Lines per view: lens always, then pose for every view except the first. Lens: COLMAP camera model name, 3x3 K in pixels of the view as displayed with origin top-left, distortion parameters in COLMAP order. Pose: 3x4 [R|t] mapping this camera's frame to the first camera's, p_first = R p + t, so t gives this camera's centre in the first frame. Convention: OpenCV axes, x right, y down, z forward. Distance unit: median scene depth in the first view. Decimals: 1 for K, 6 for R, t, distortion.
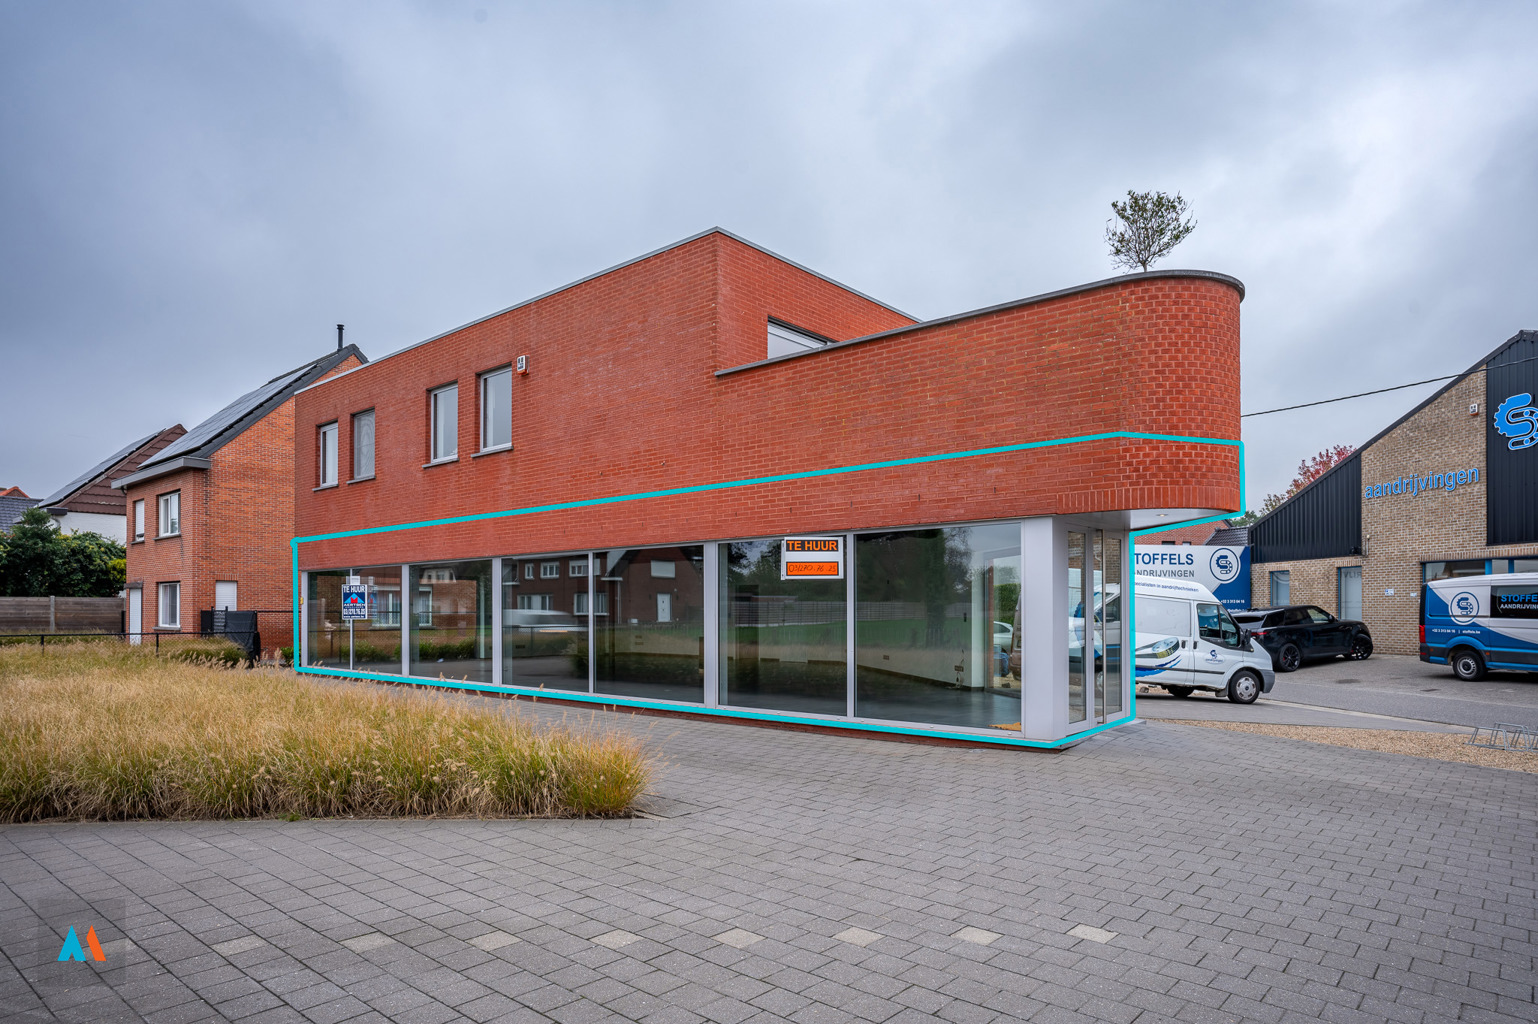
lens RADIAL K [[885.1, 0, 740.9], [0, 885.1, 548.7], [0, 0, 1]] dist [-0.032104, 0.000851]
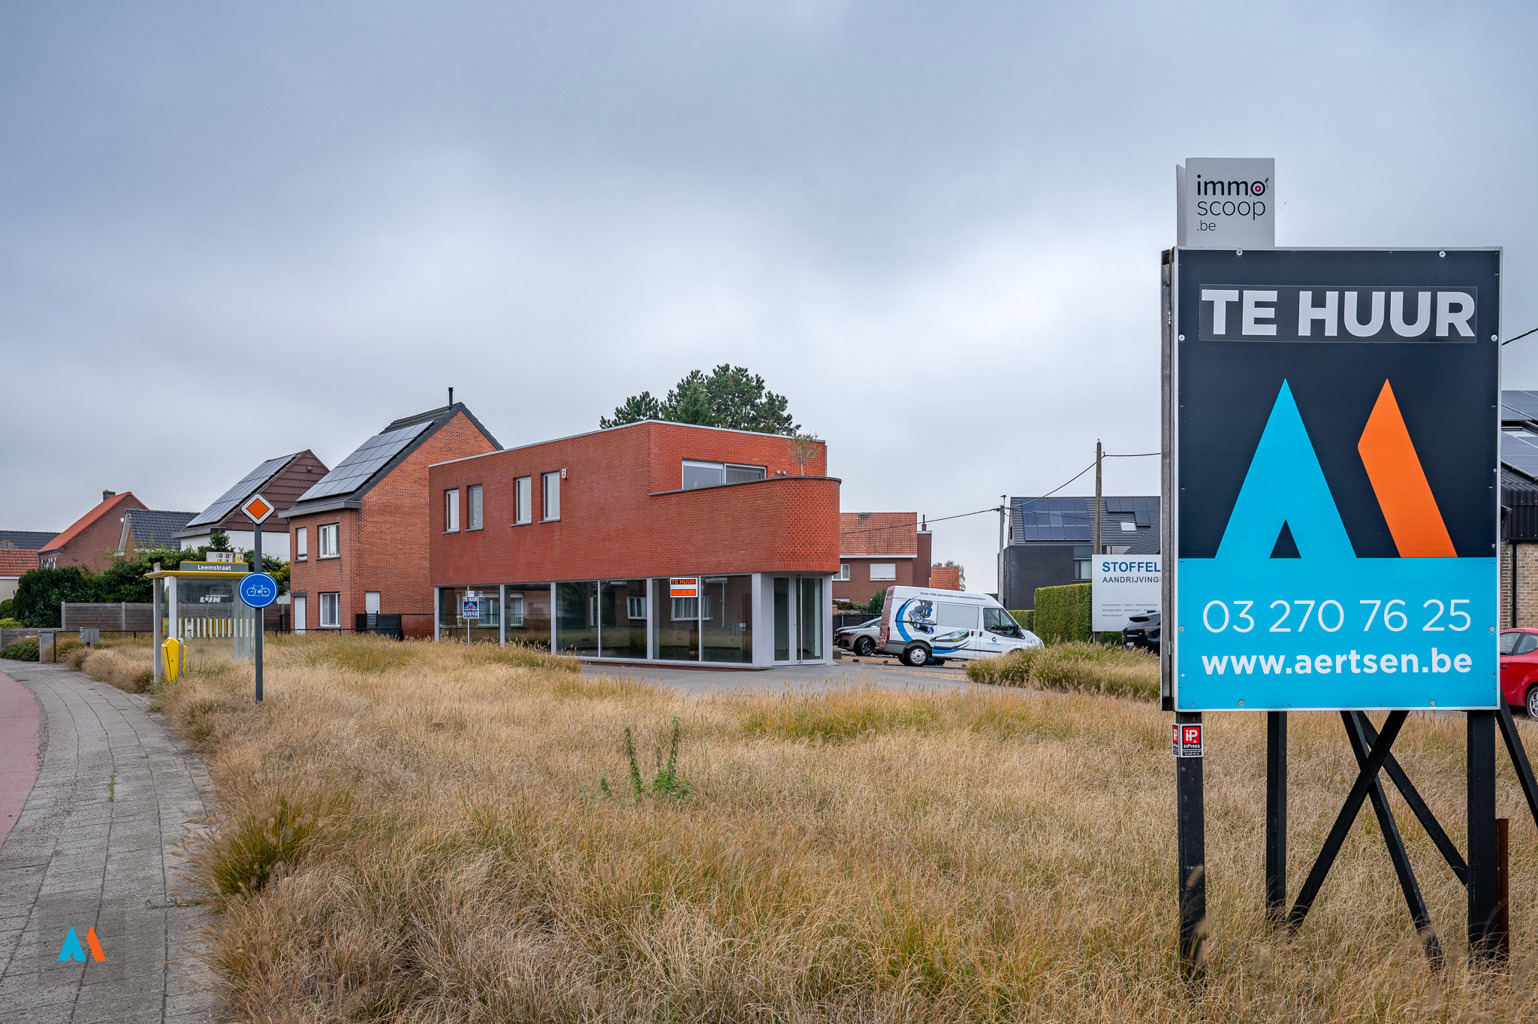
lens RADIAL K [[1238.3, 0, 771.1], [0, 1238.3, 516.4], [0, 0, 1]] dist [-0.012107, -0.004895]
pose [[0.988579, -0.013311, -0.150113, 0.413984], [0.012002, 0.999882, -0.009627, -0.072883], [0.150223, 0.007715, 0.988622, -1.079462]]
